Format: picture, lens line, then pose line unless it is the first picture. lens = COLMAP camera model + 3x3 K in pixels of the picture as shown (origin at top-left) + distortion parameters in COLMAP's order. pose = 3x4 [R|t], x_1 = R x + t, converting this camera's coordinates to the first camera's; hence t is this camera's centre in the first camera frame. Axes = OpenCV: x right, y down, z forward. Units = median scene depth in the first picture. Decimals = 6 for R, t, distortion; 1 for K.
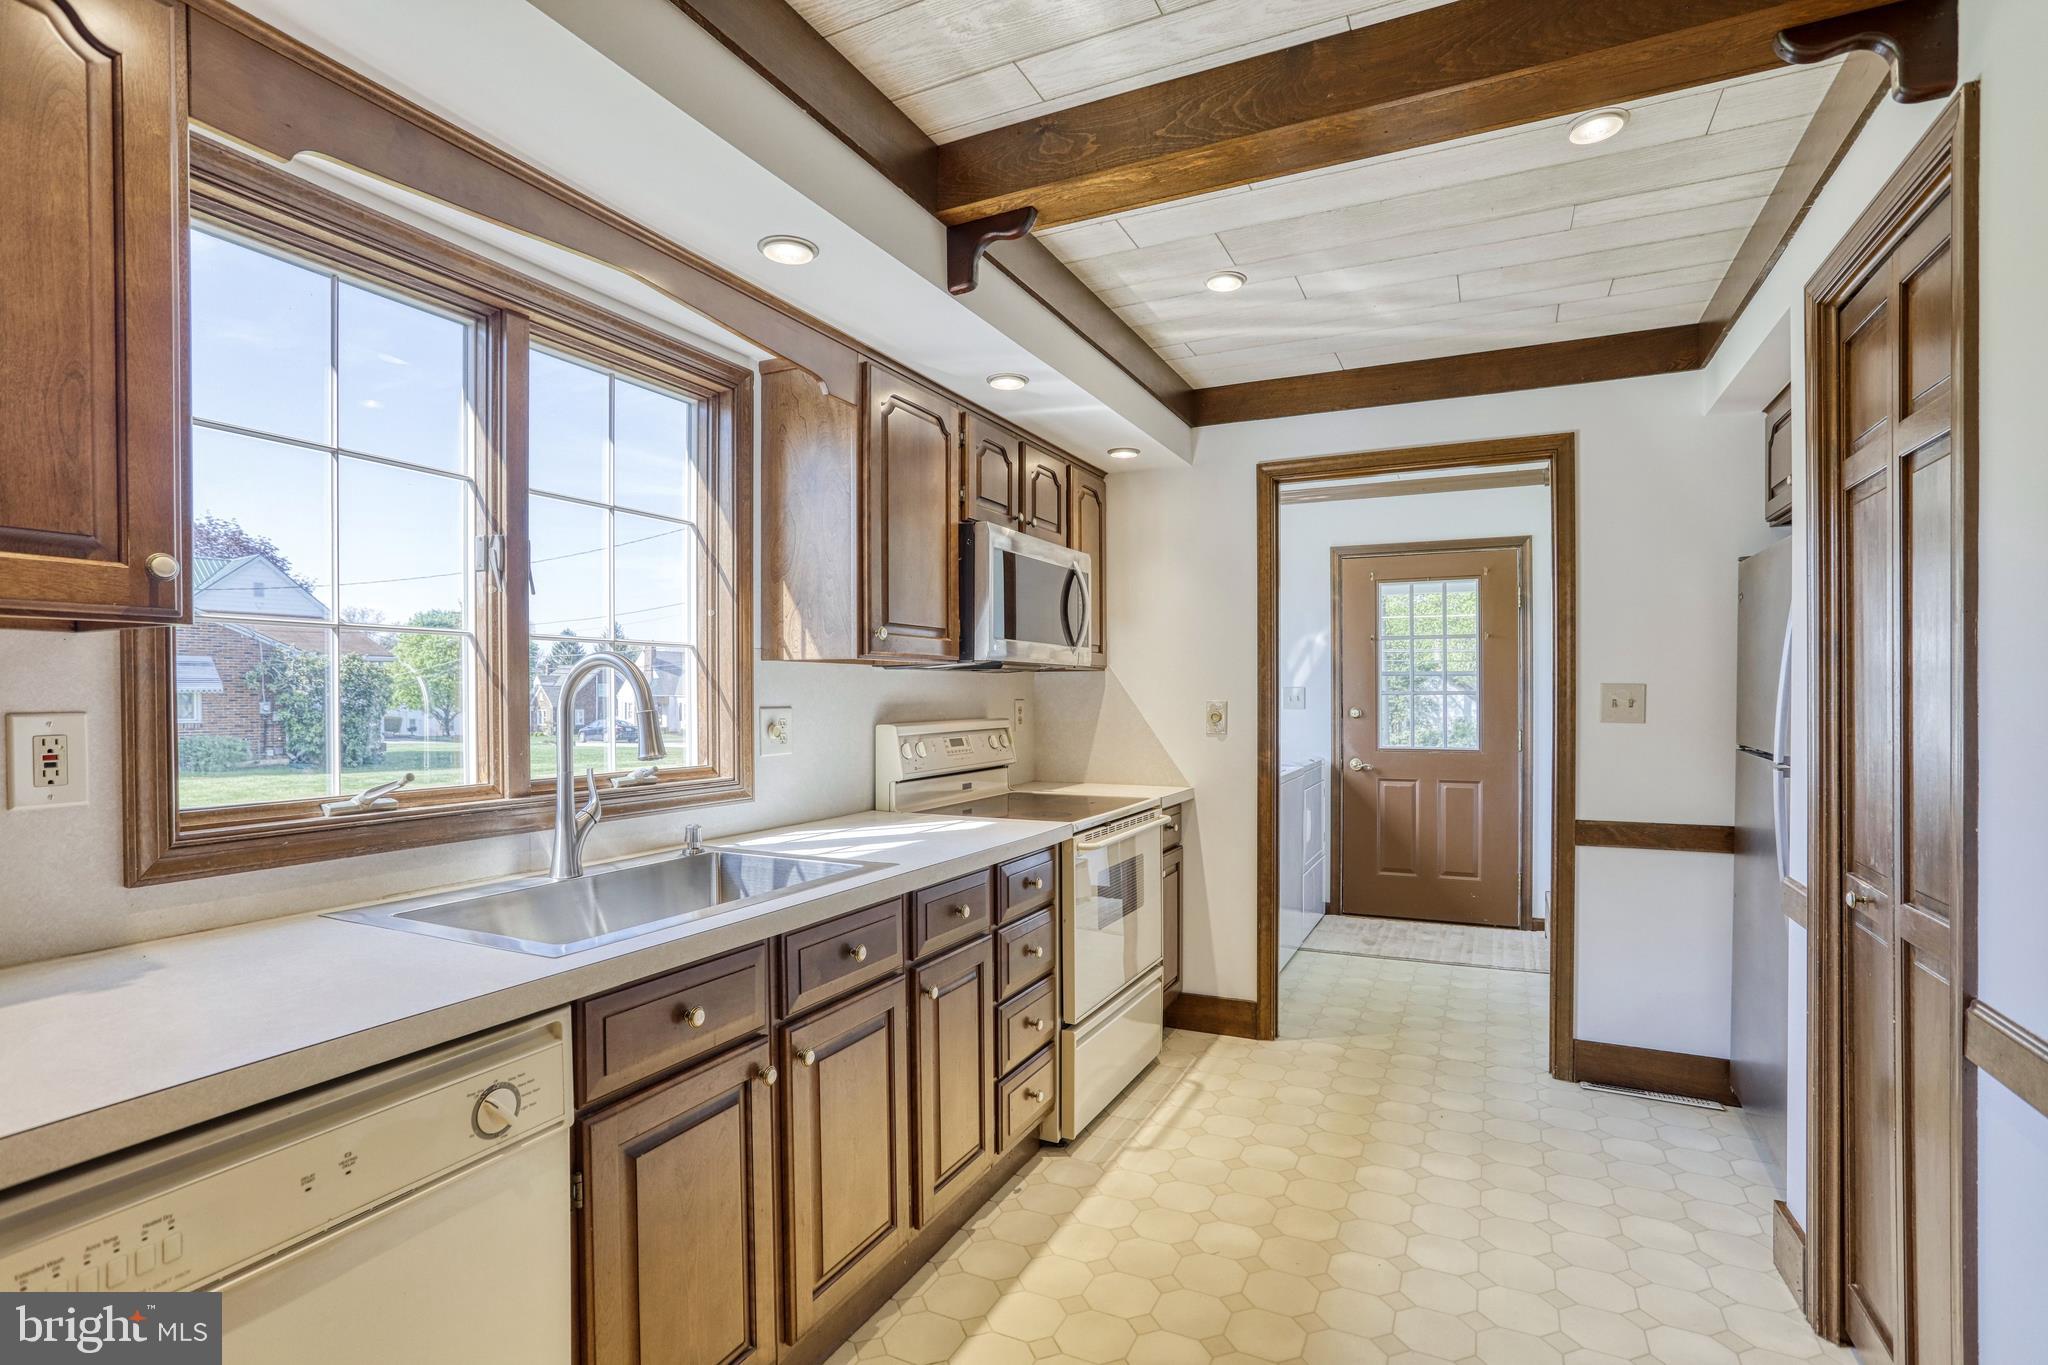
lens RADIAL K [[988.5, 0, 1016.0], [0, 988.5, 694.4], [0, 0, 1]] dist [-0.058737, 0.036618]
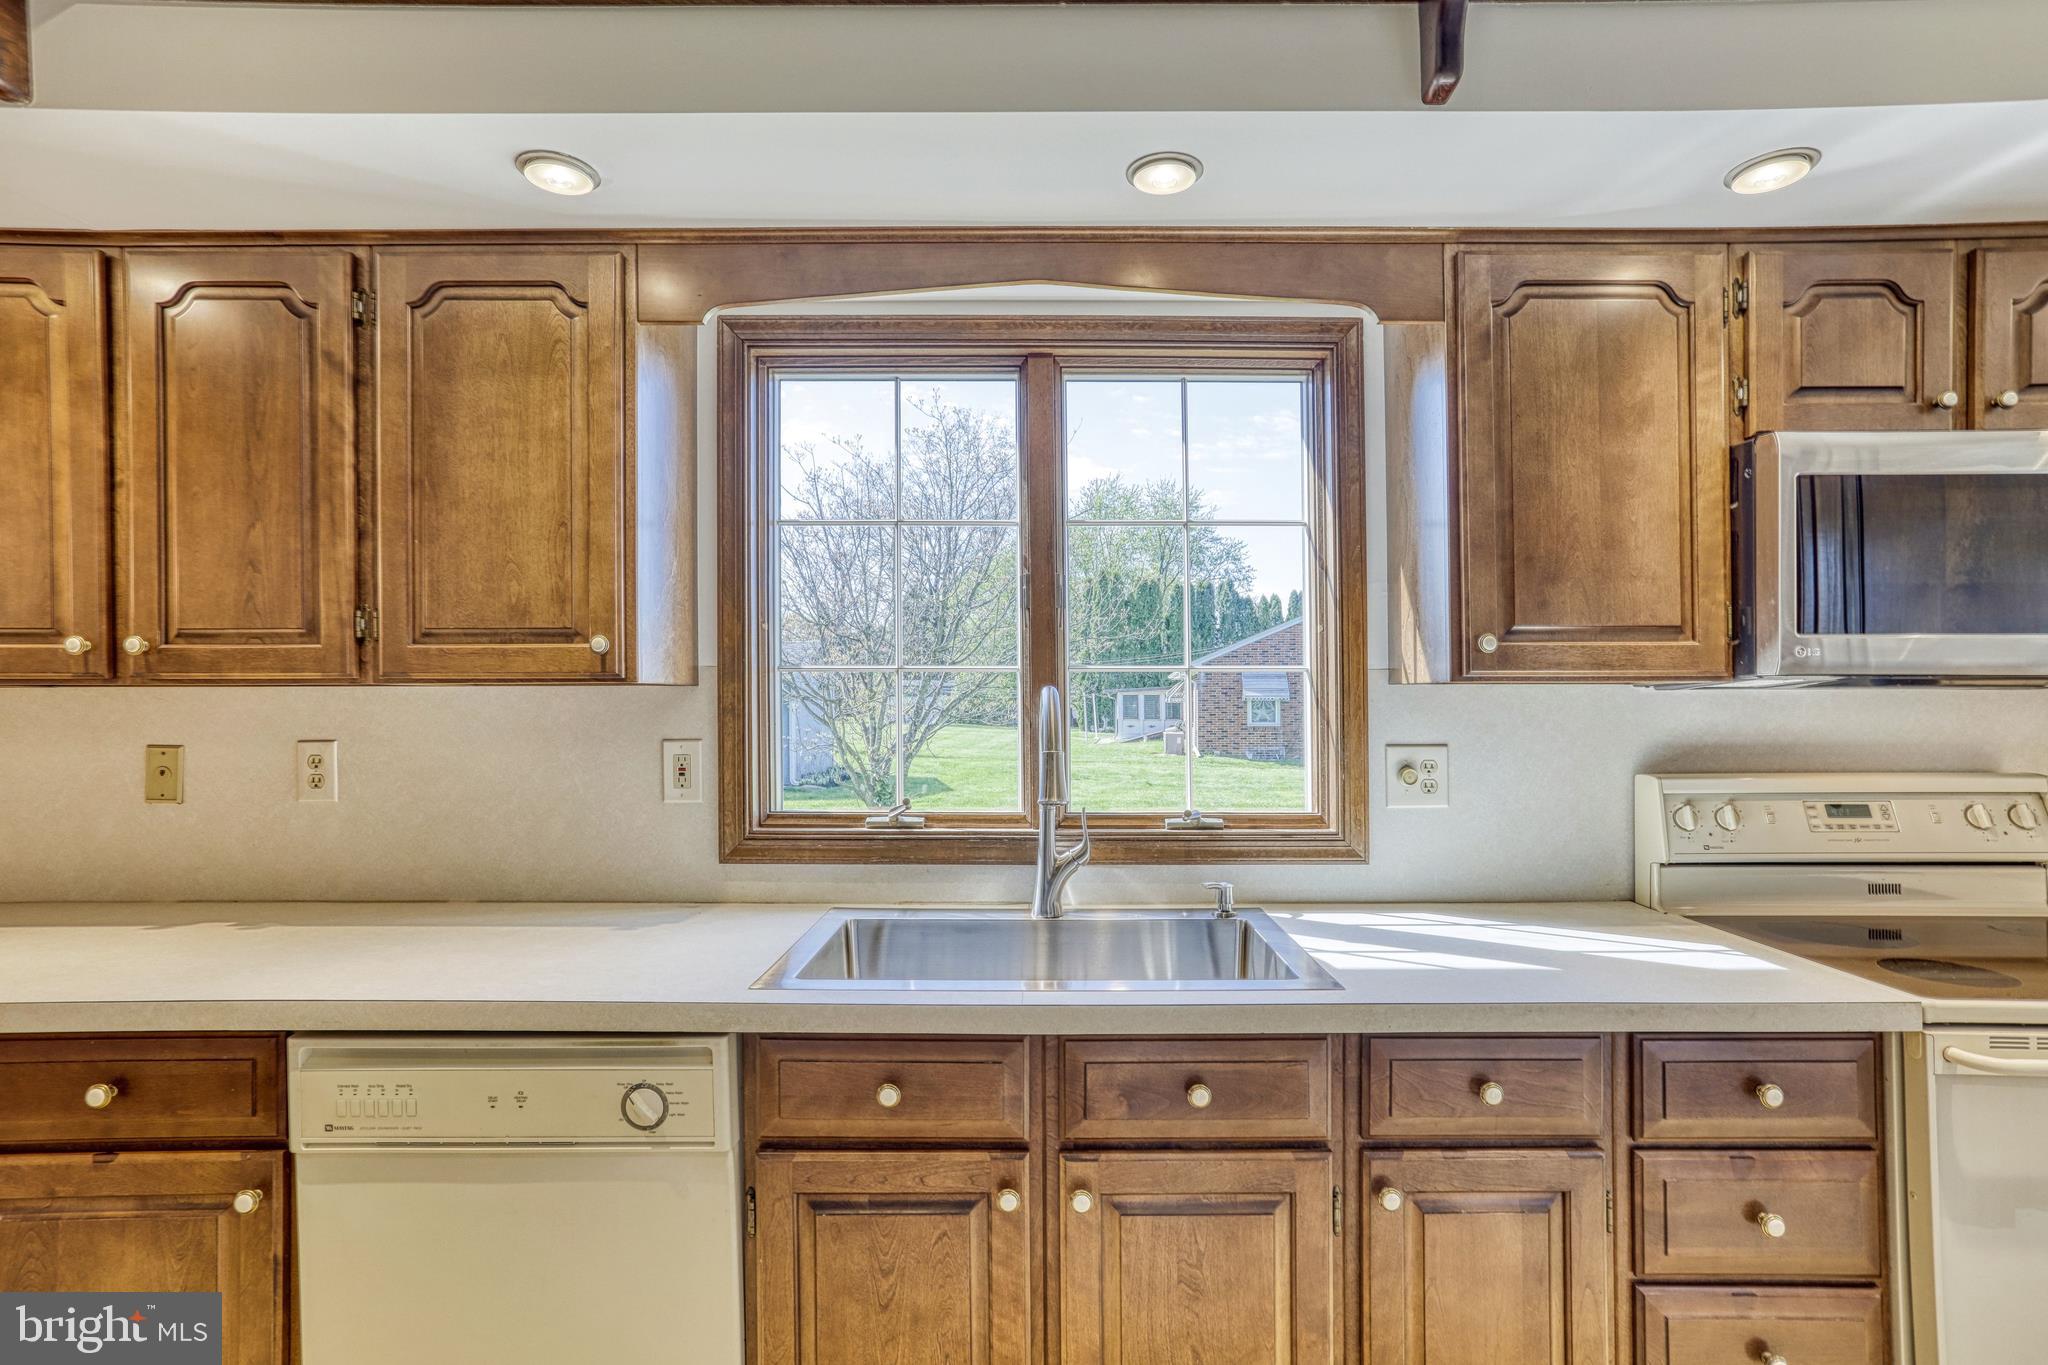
lens RADIAL K [[1003.5, 0, 1016.4], [0, 1003.5, 695.2], [0, 0, 1]] dist [-0.015335, 0.001477]
pose [[0.449503, -0.005616, -0.893261, 0.403675], [-0.001157, 0.999976, -0.006869, -0.025722], [0.893278, 0.004121, 0.449486, 0.490674]]
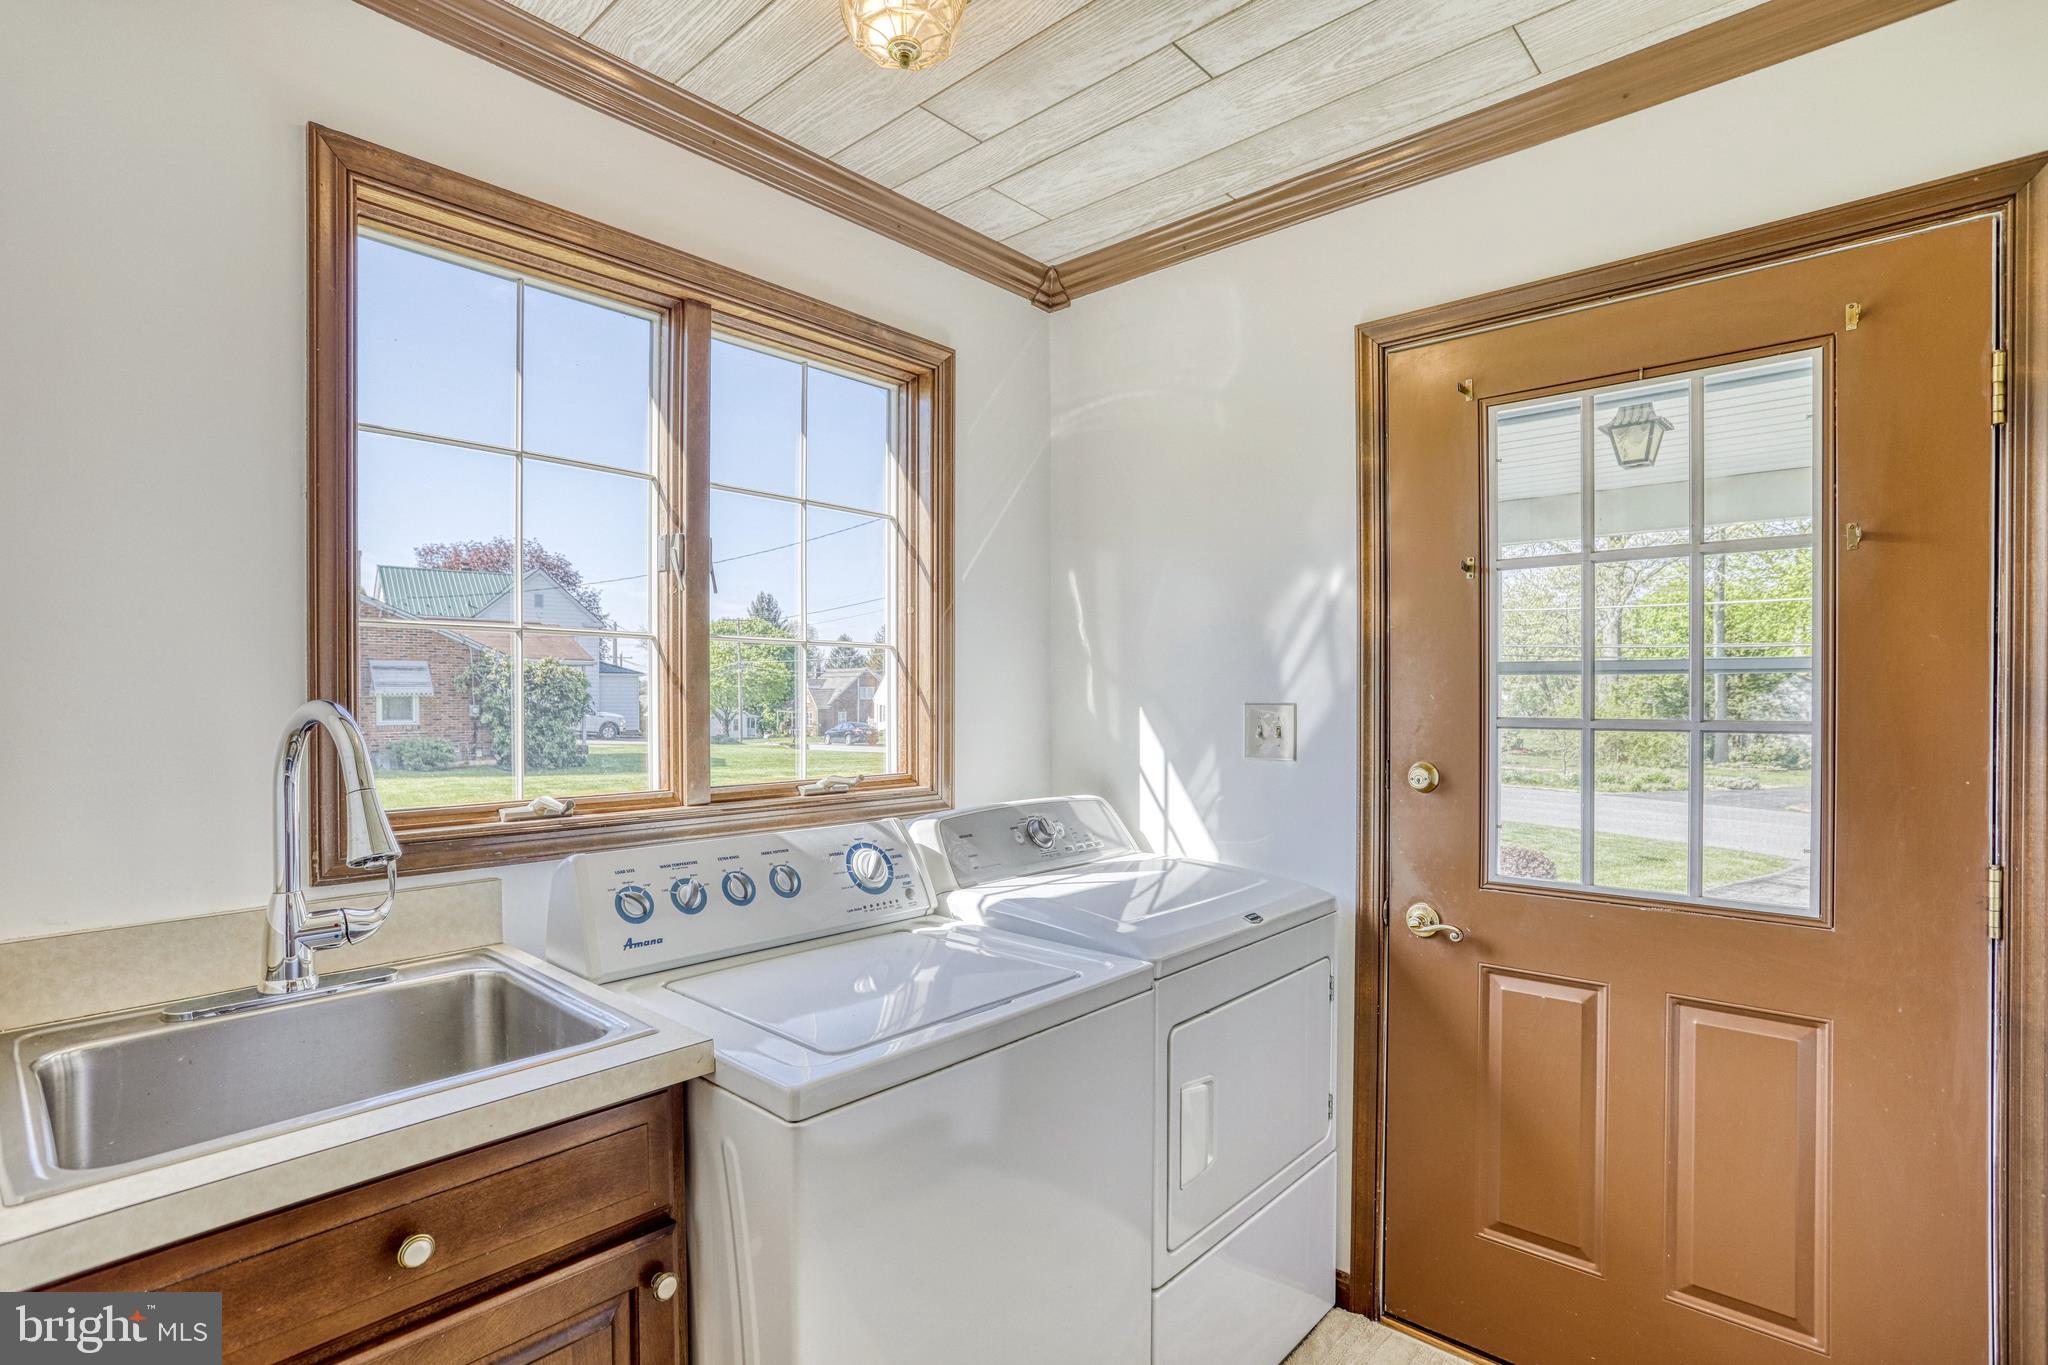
lens RADIAL K [[1003.5, 0, 1016.4], [0, 1003.5, 695.2], [0, 0, 1]] dist [-0.015335, 0.001477]
pose [[0.959997, 0.001059, -0.280007, 0.067886], [-0.001281, 0.999999, -0.000608, -0.002212], [0.280006, 0.000943, 0.959998, 0.134754]]
